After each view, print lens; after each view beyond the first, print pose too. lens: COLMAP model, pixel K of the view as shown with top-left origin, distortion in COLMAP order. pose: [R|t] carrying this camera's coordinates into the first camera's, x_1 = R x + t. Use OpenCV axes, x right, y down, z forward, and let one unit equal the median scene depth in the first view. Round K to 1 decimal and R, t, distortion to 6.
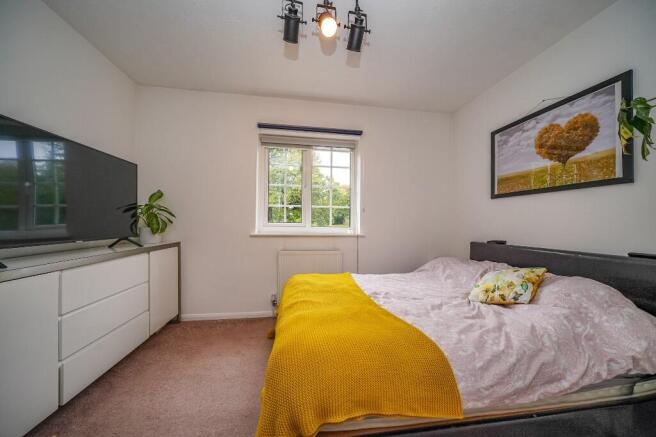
lens RADIAL K [[227.2, 0, 330.1], [0, 227.2, 220.5], [0, 0, 1]] dist [-0.000646, -0.000312]
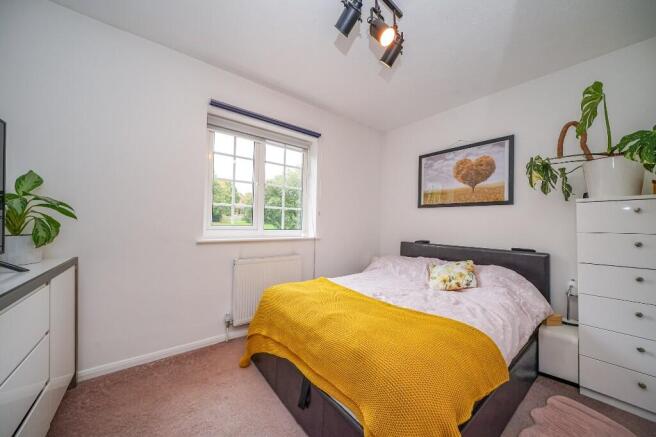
lens RADIAL K [[227.2, 0, 328.2], [0, 227.2, 221.3], [0, 0, 1]] dist [-0.000646, -0.000312]
pose [[0.877202, 0.011472, 0.479984, -0.407207], [-0.017431, 0.999816, 0.007961, -0.024795], [-0.479805, -0.015350, 0.877241, 0.138903]]
